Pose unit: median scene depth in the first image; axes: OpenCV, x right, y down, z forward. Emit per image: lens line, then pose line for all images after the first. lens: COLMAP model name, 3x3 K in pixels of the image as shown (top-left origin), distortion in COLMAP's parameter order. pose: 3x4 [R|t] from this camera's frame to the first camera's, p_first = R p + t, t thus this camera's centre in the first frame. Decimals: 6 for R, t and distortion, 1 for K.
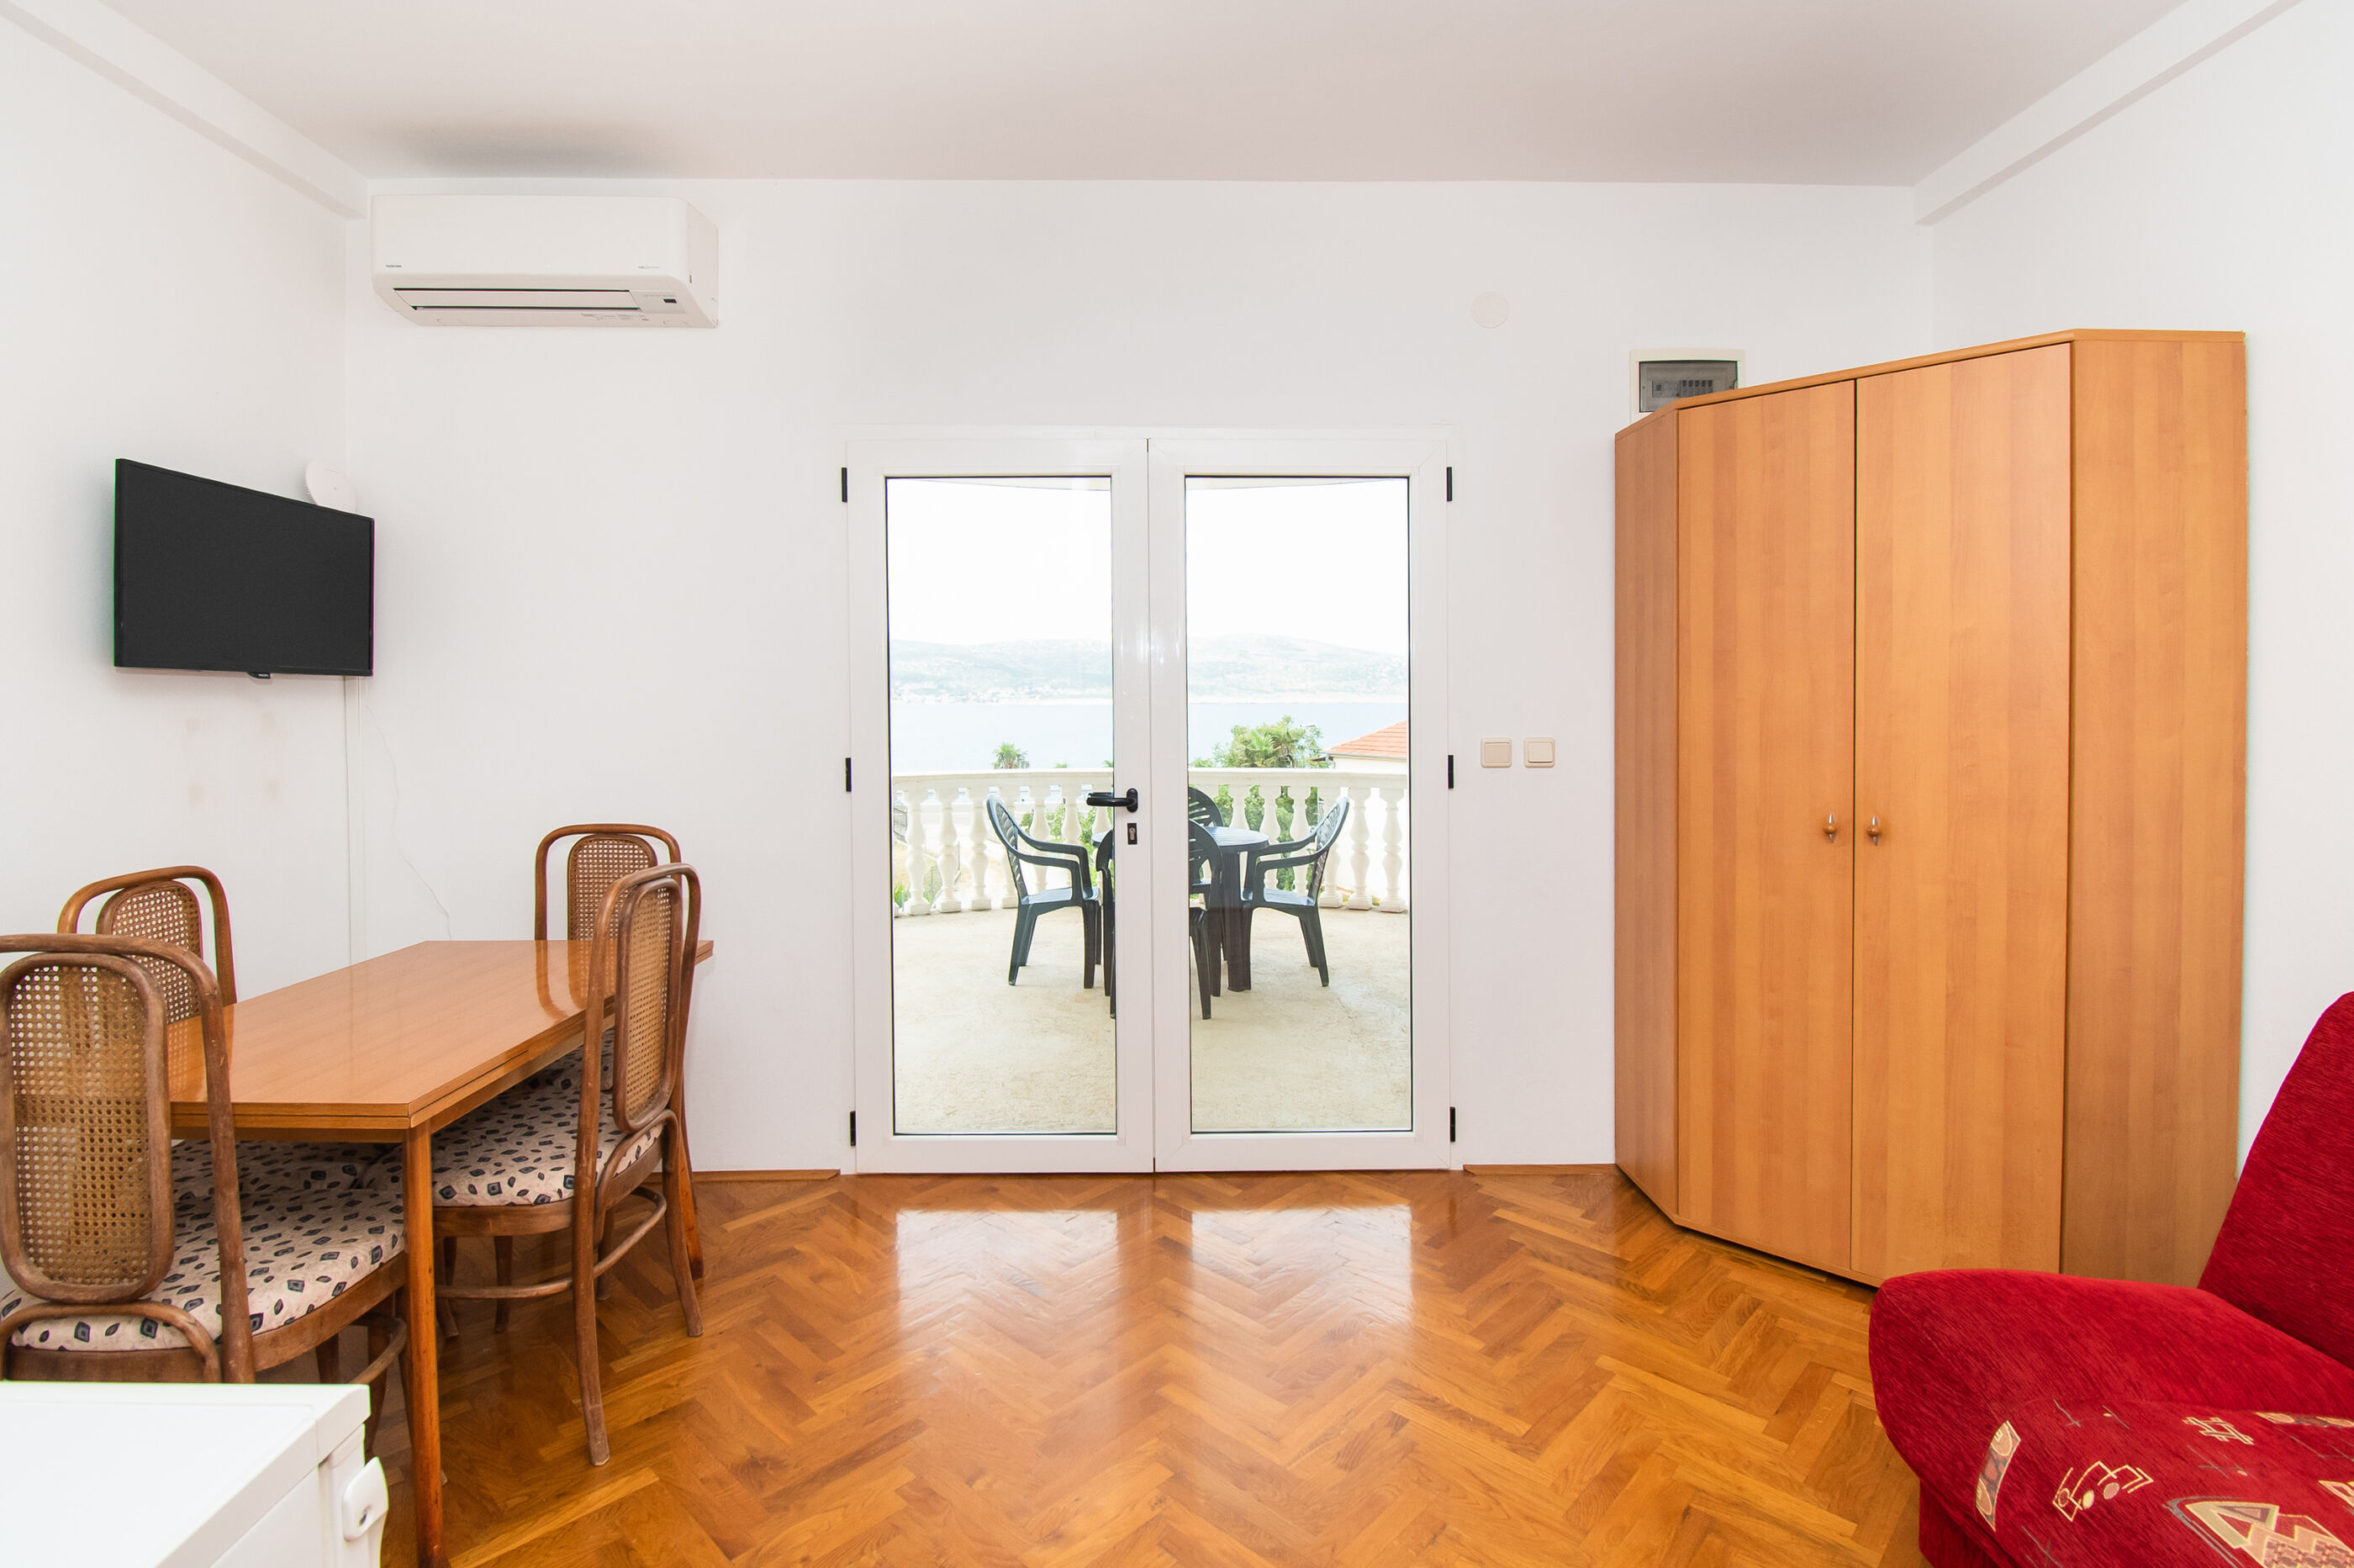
lens RADIAL K [[1093.4, 0, 1177.9], [0, 1093.4, 724.0], [0, 0, 1]] dist [0.010976, 0.000000]
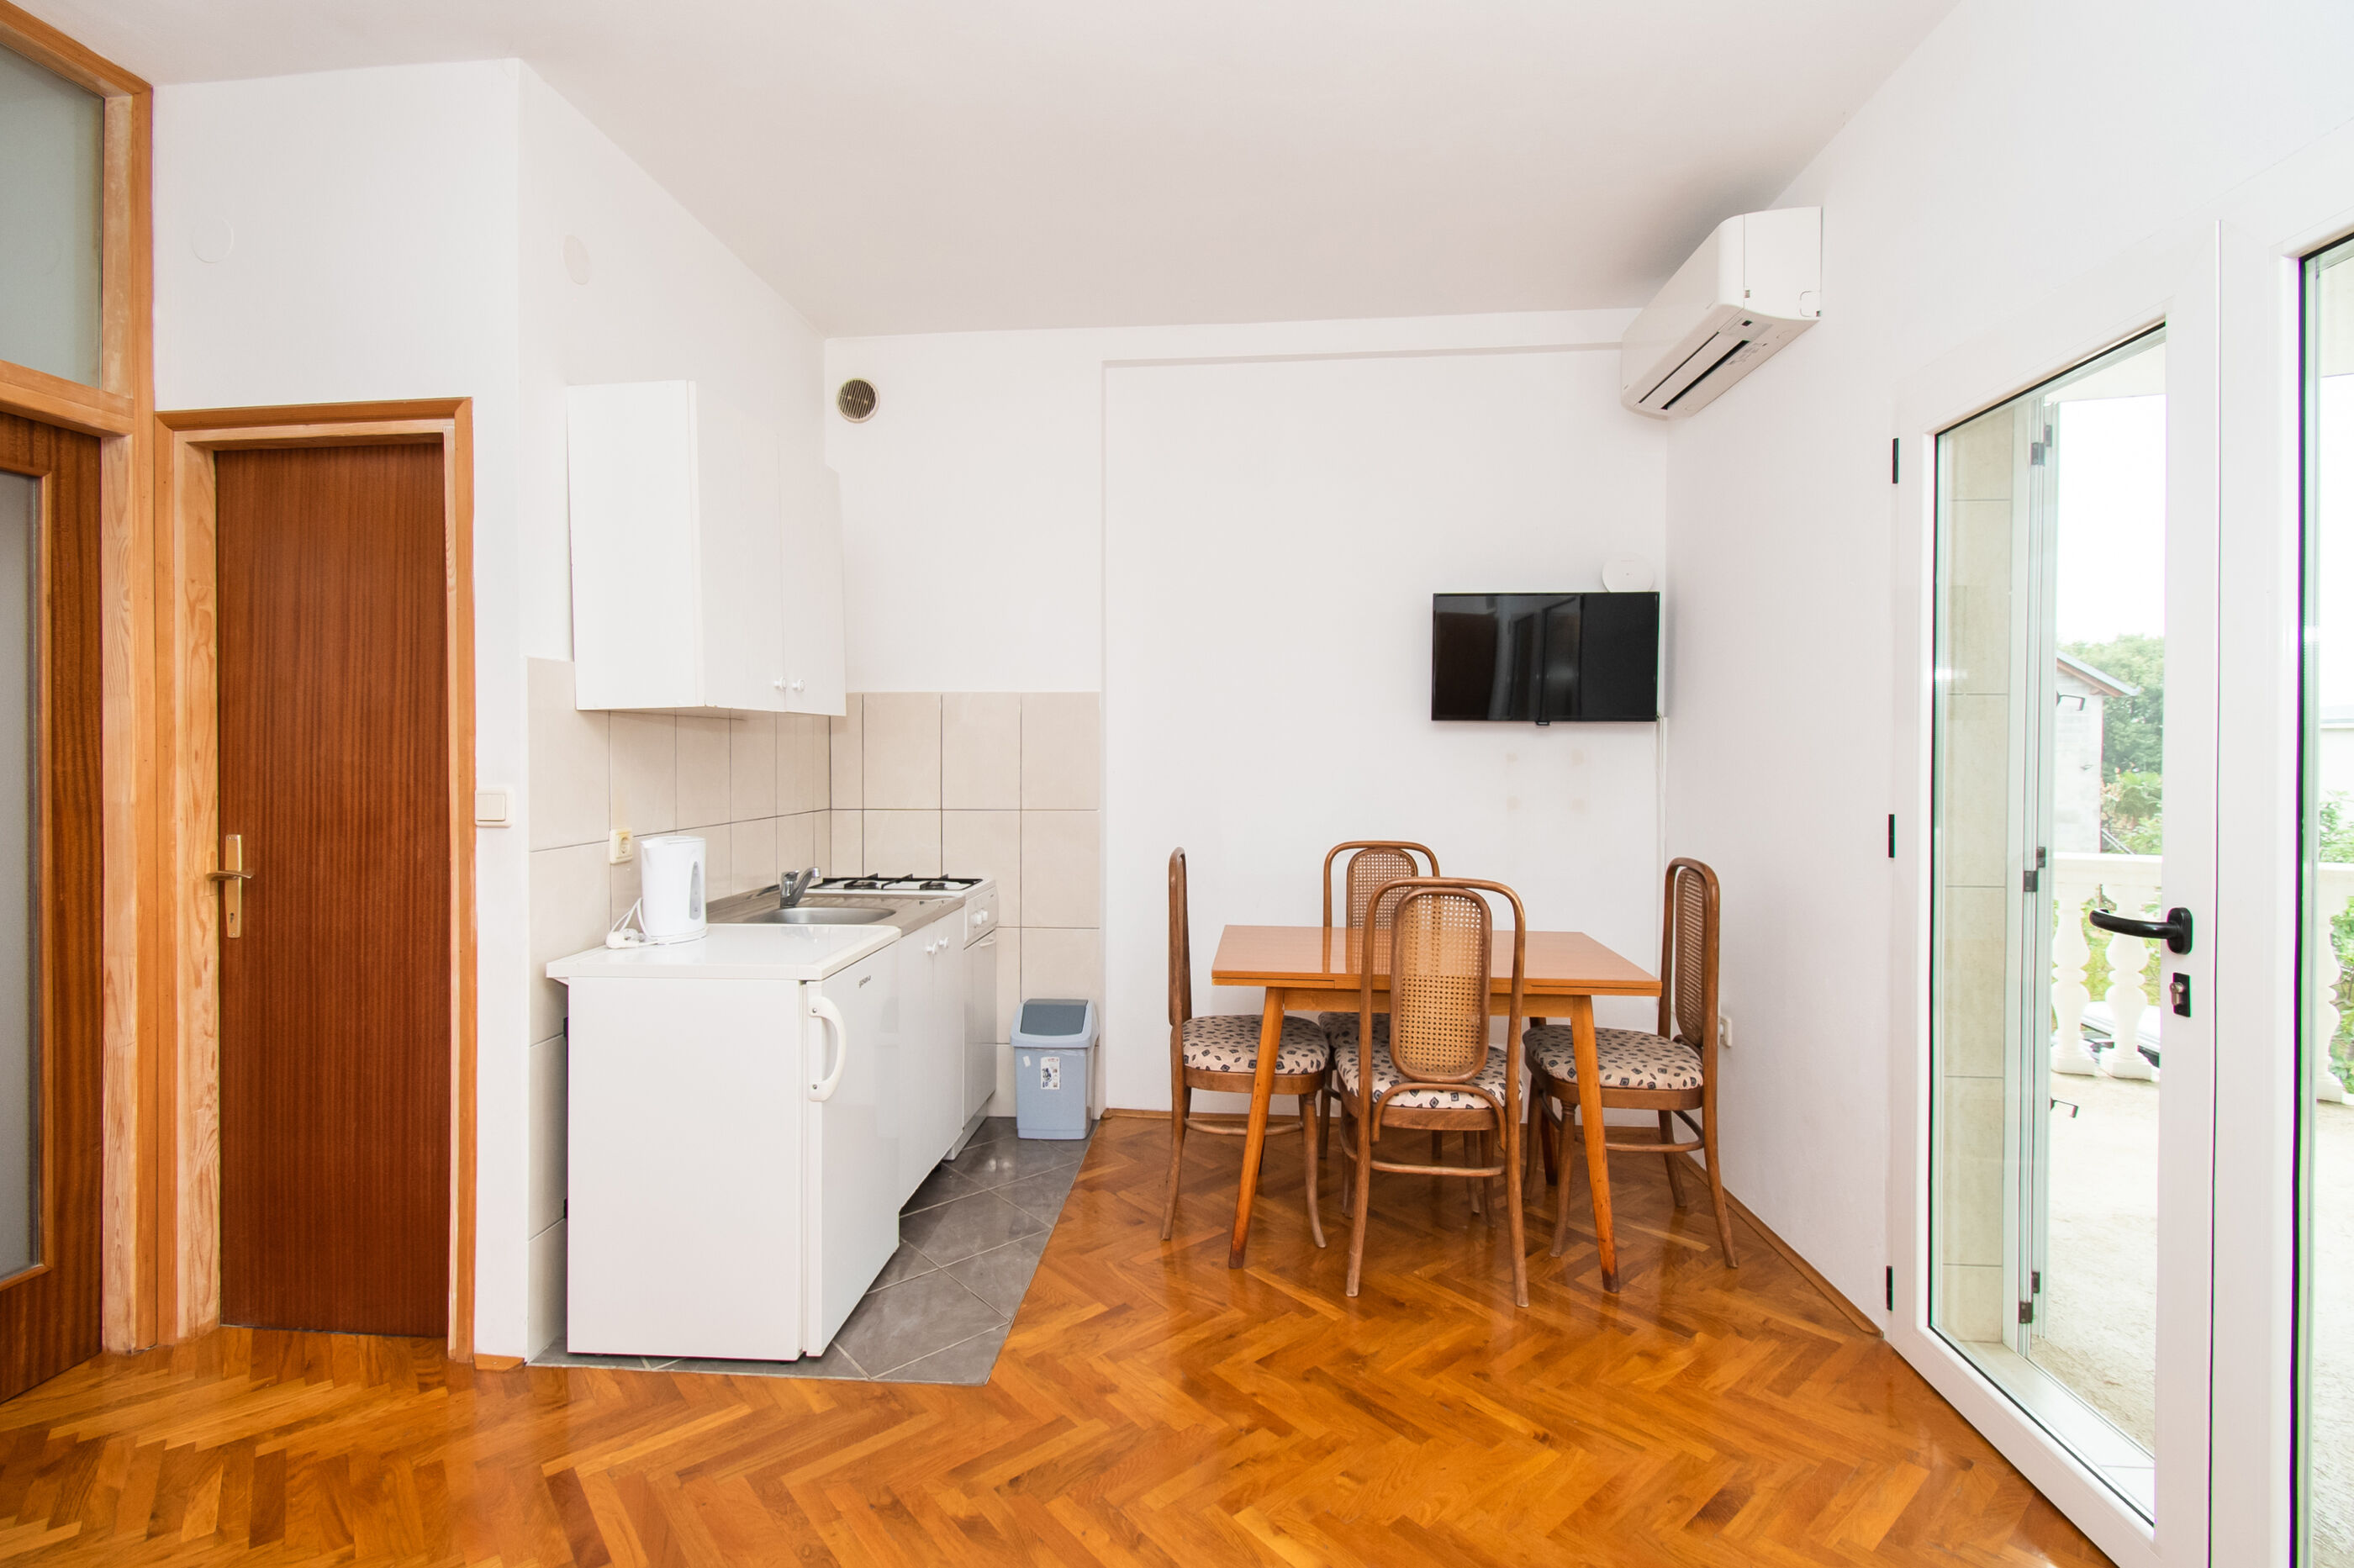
lens RADIAL K [[1090.9, 0, 1131.5], [0, 1090.9, 757.1], [0, 0, 1]] dist [0.000038, -0.004727]
pose [[-0.120941, 0.016489, -0.992523, 0.745203], [-0.017739, 0.999666, 0.018769, -0.020553], [0.992501, 0.019876, -0.120609, 0.768020]]
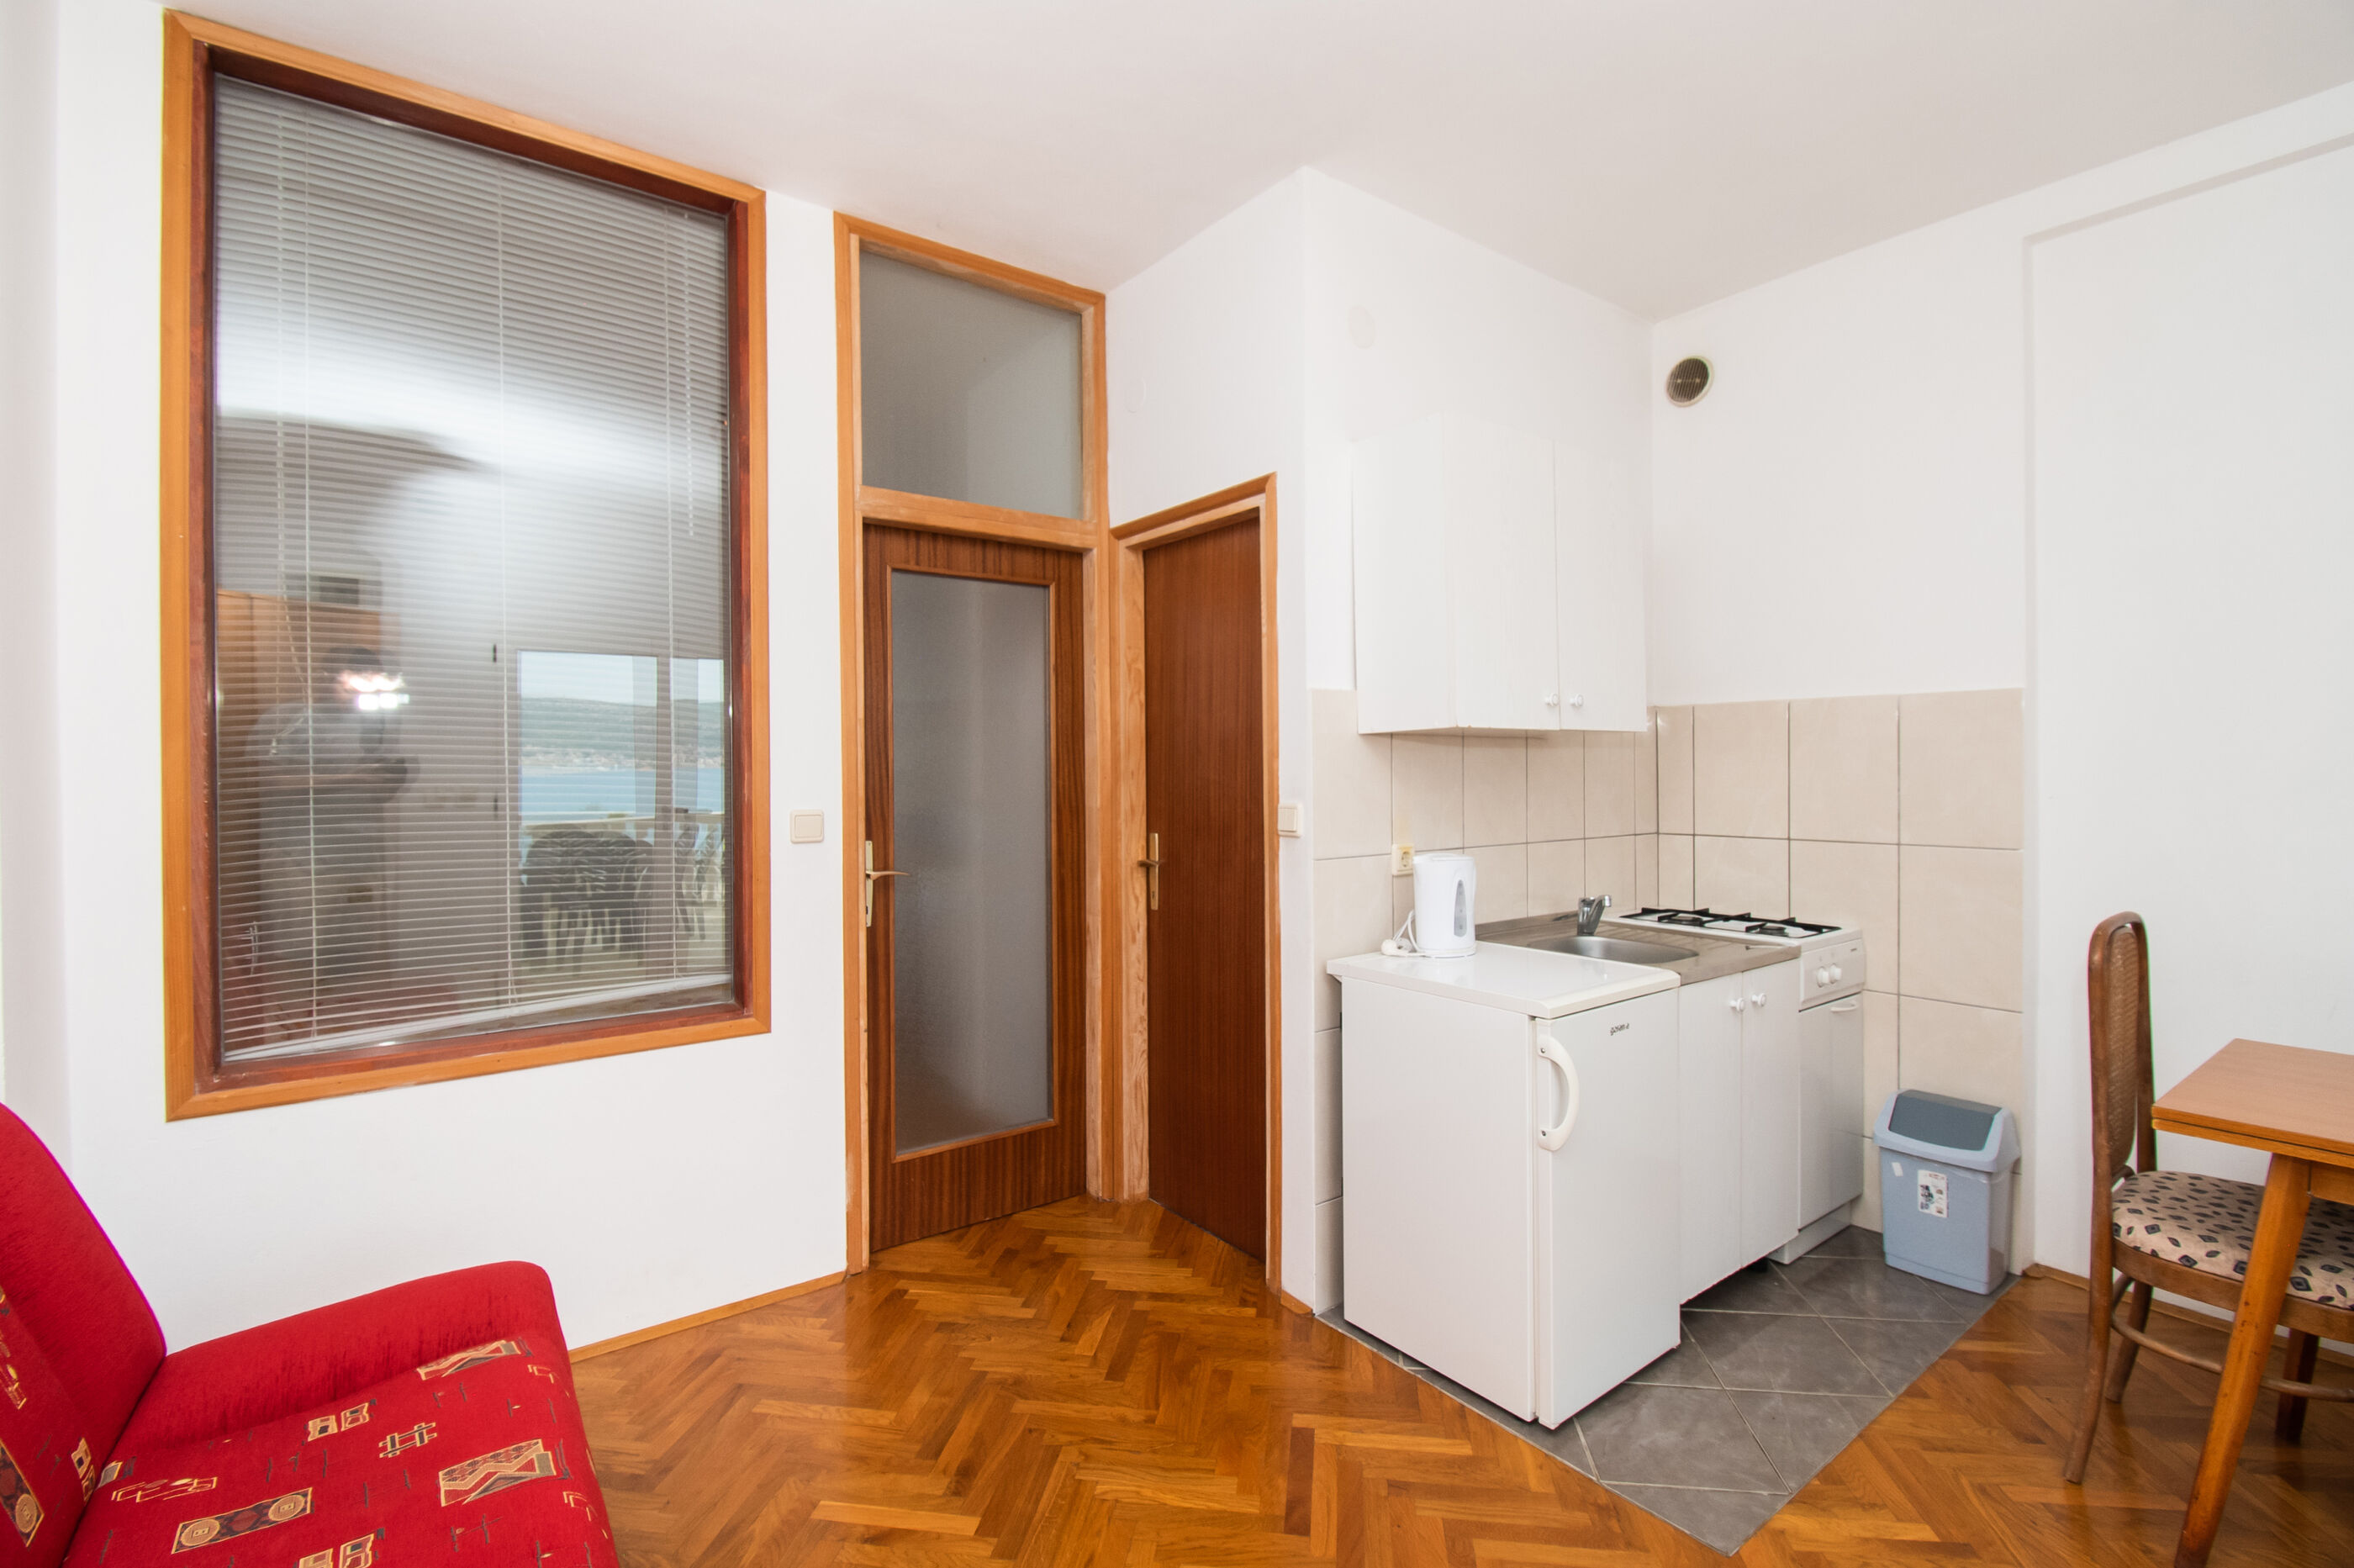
lens RADIAL K [[1044.1, 0, 1171.6], [0, 1044.1, 761.5], [0, 0, 1]] dist [0.041559, -0.033943]
pose [[-0.808317, 0.010164, -0.588660, 0.556387], [-0.000098, 0.999849, 0.017399, -0.028287], [0.588748, 0.014122, -0.808193, 0.915836]]
